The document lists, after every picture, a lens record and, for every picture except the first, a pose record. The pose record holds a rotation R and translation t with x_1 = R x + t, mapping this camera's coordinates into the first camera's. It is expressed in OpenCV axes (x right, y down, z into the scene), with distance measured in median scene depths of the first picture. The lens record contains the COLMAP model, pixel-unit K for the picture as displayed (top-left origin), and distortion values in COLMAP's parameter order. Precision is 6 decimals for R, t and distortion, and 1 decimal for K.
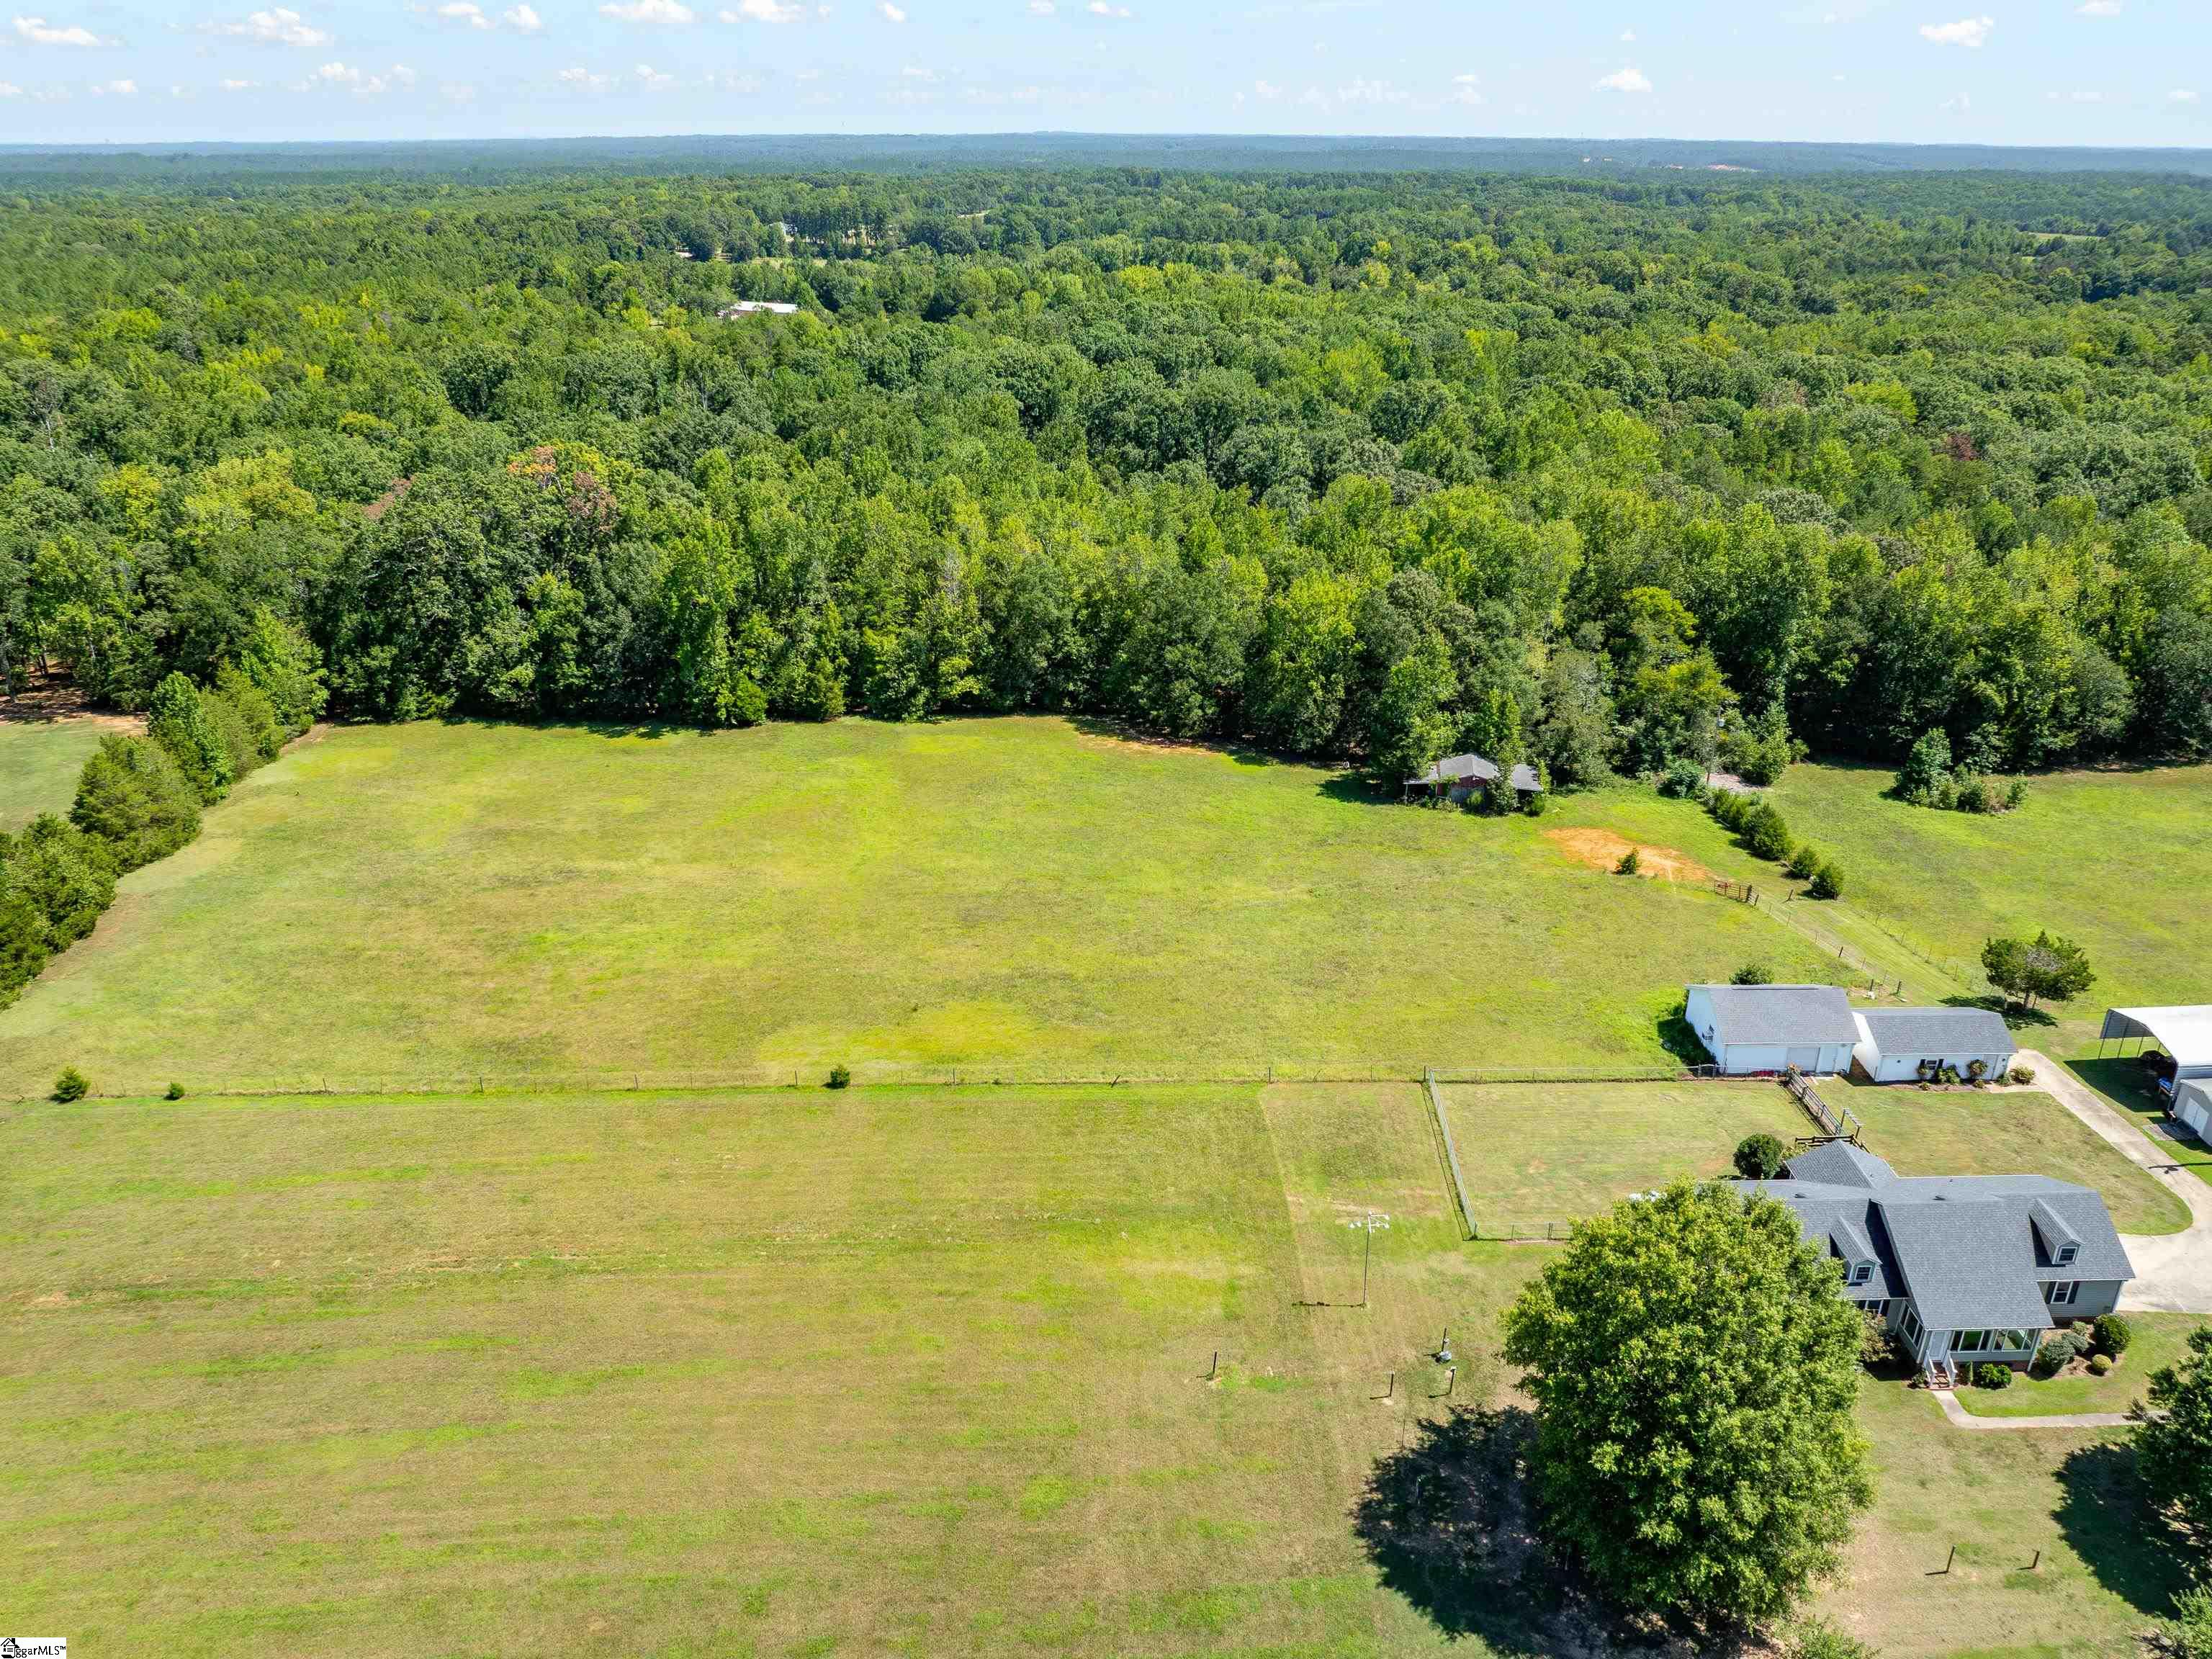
lens RADIAL K [[1632.7, 0, 1106.0], [0, 1632.7, 829.5], [0, 0, 1]] dist [-0.043353, 0.012189]
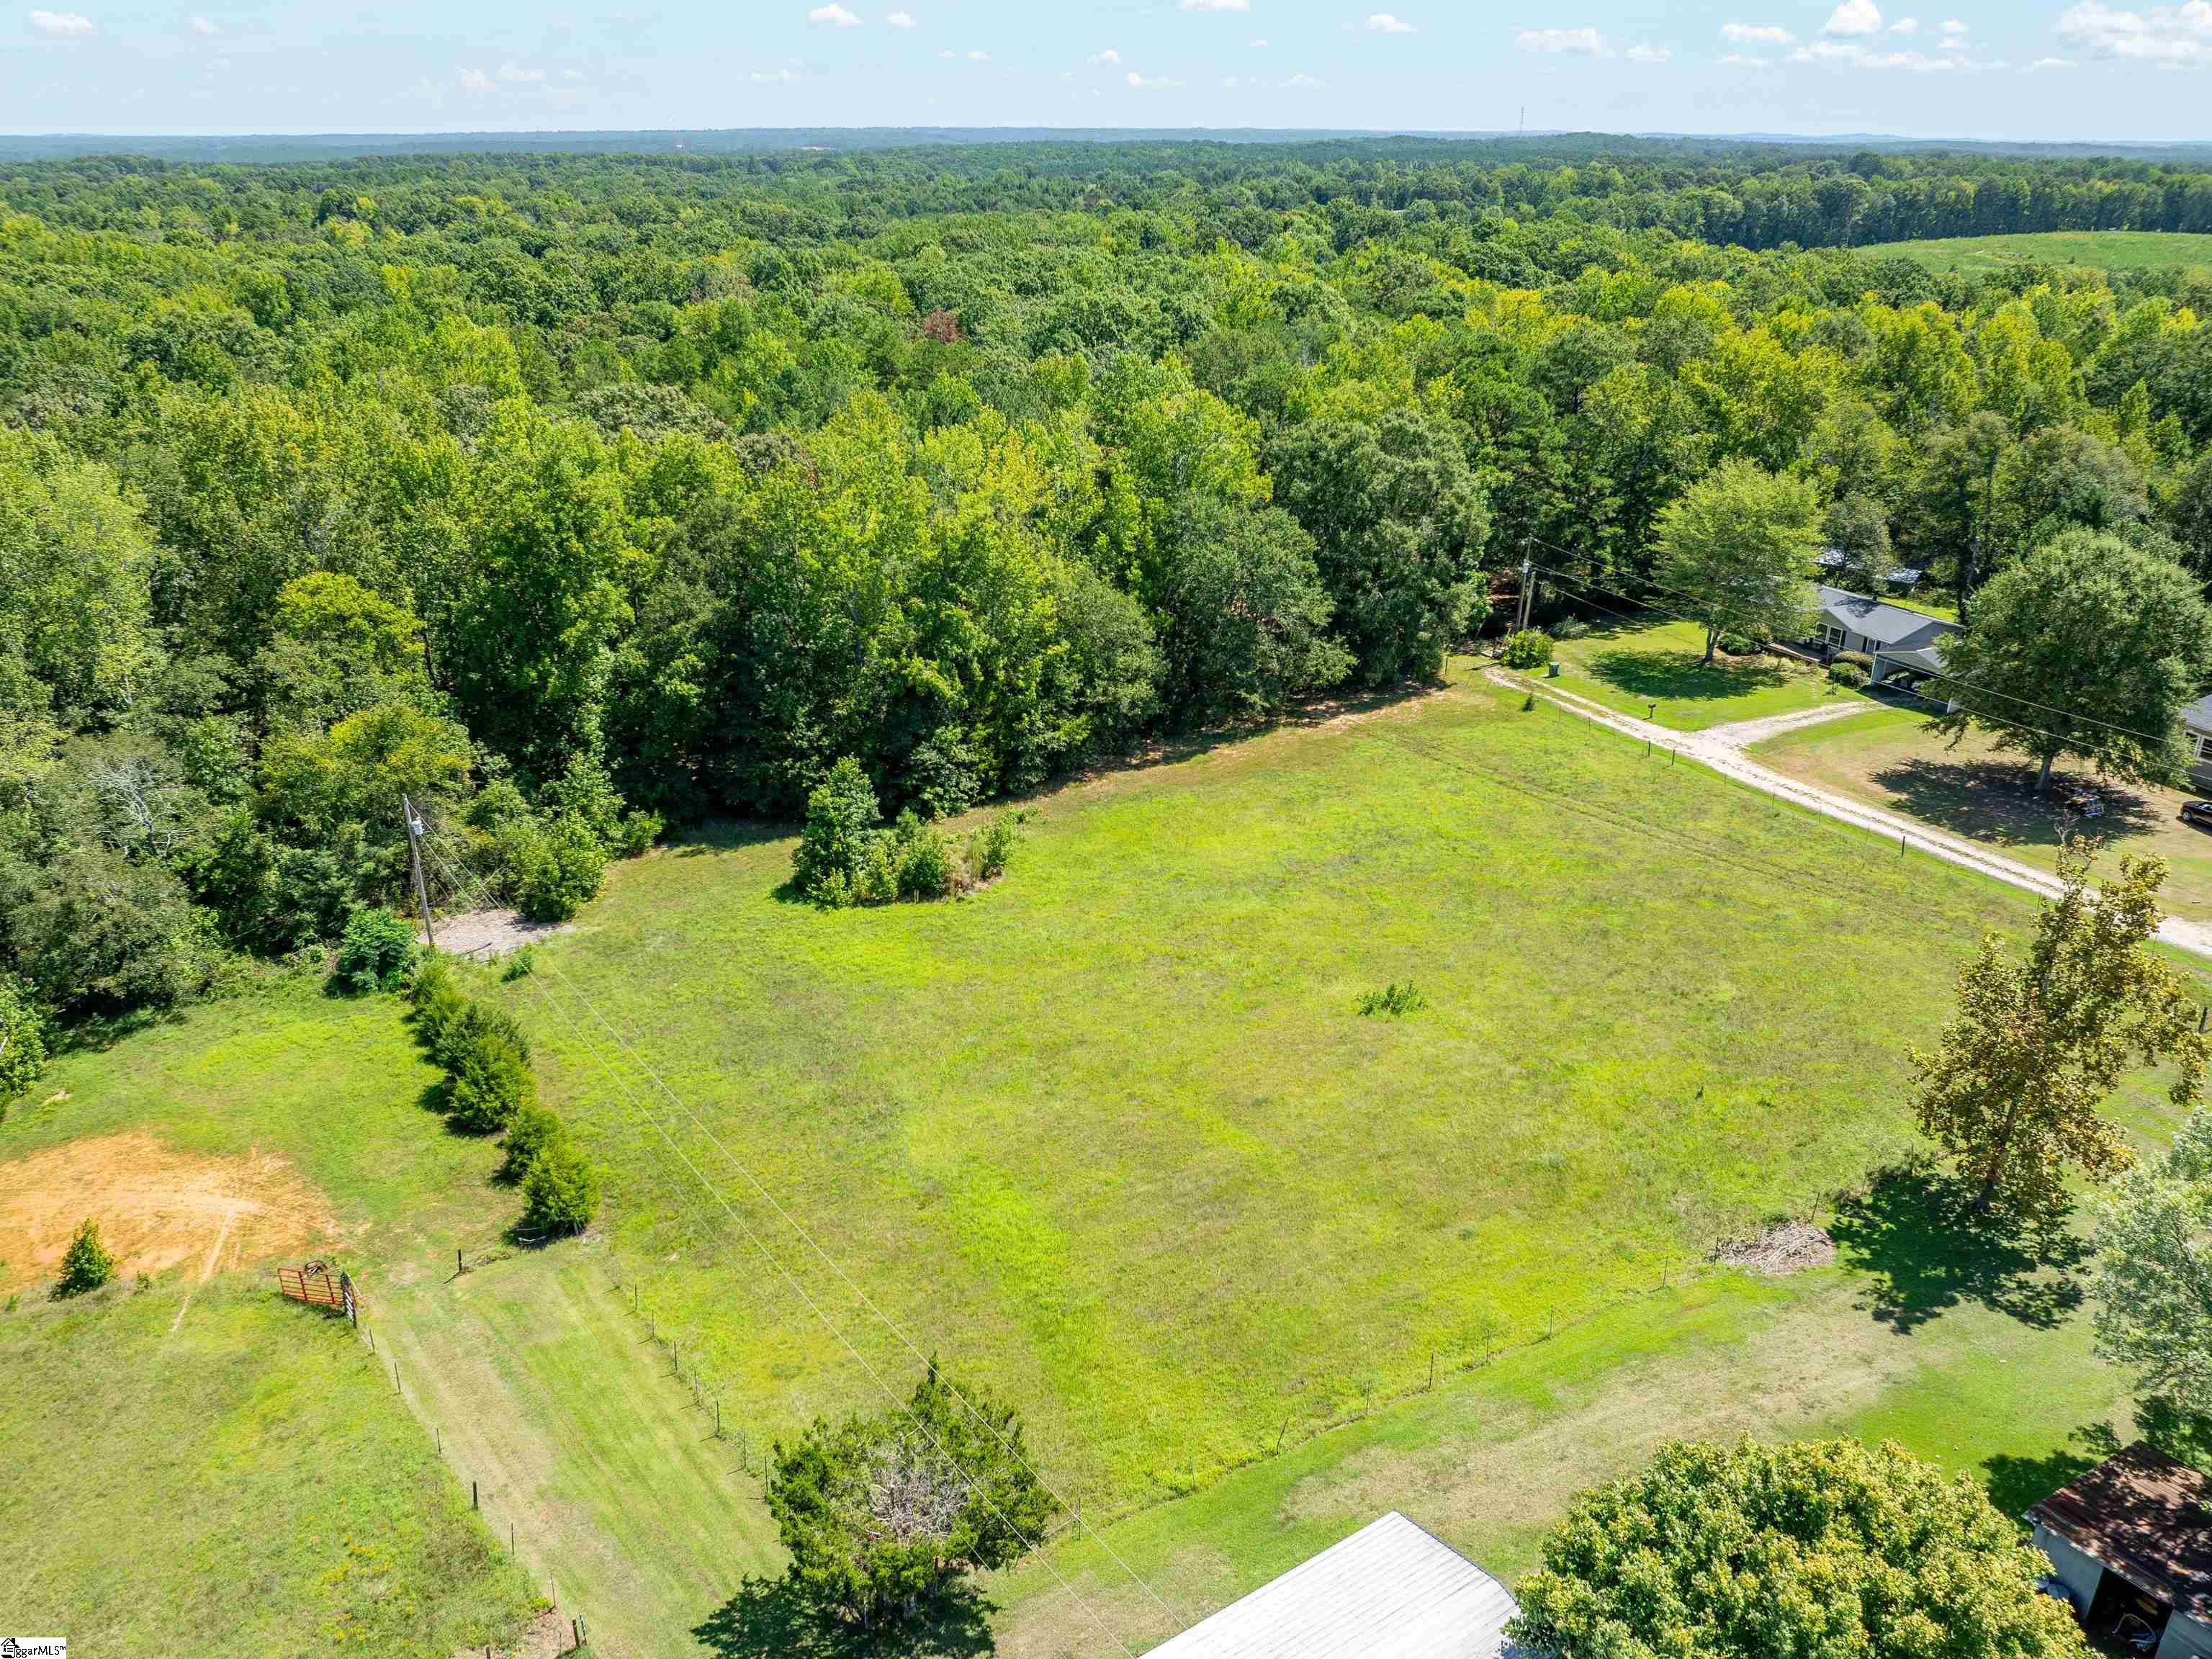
lens RADIAL K [[1604.2, 0, 1106.1], [0, 1604.2, 836.3], [0, 0, 1]] dist [-0.053028, 0.026424]
pose [[0.879390, -0.198679, 0.432666, 0.338343], [0.194563, 0.979387, 0.054284, -0.046896], [-0.434533, 0.036444, 0.899919, 0.453911]]
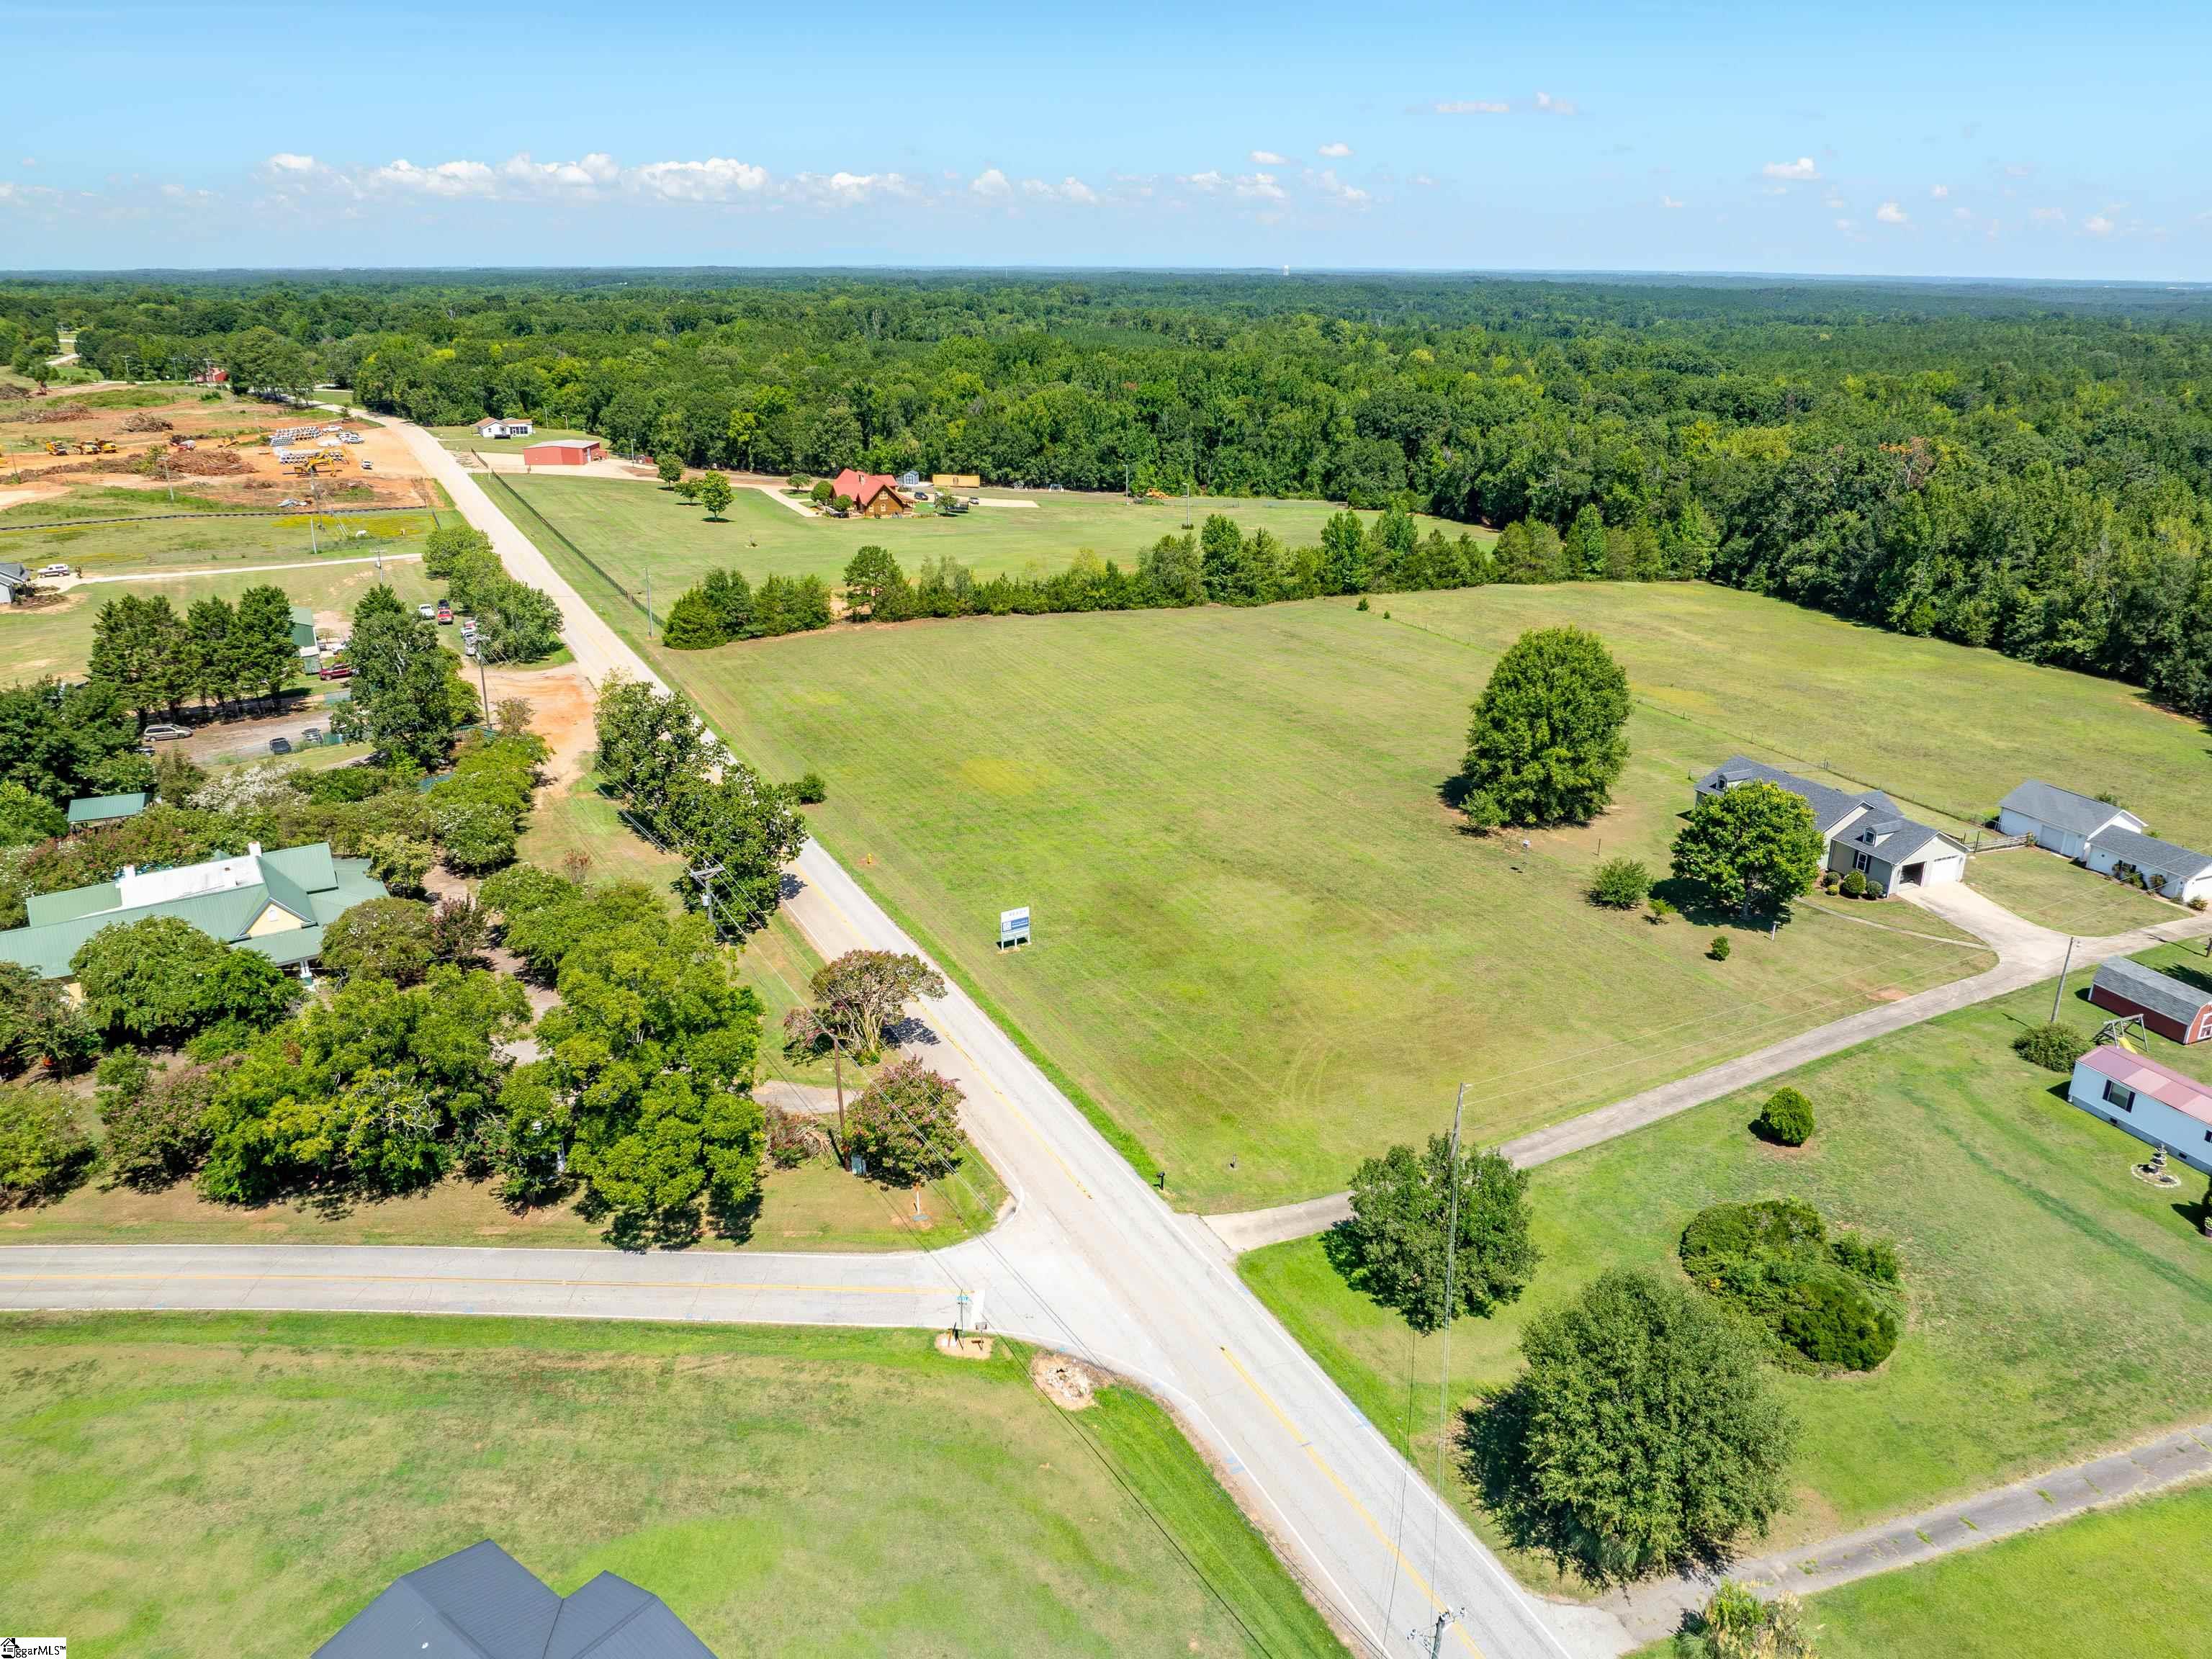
lens RADIAL K [[1604.2, 0, 1106.1], [0, 1604.2, 836.3], [0, 0, 1]] dist [-0.053028, 0.026424]
pose [[0.375134, 0.312269, -0.872790, 0.809705], [-0.371419, 0.913301, 0.167123, 0.131742], [0.849307, 0.261477, 0.458593, -0.162959]]
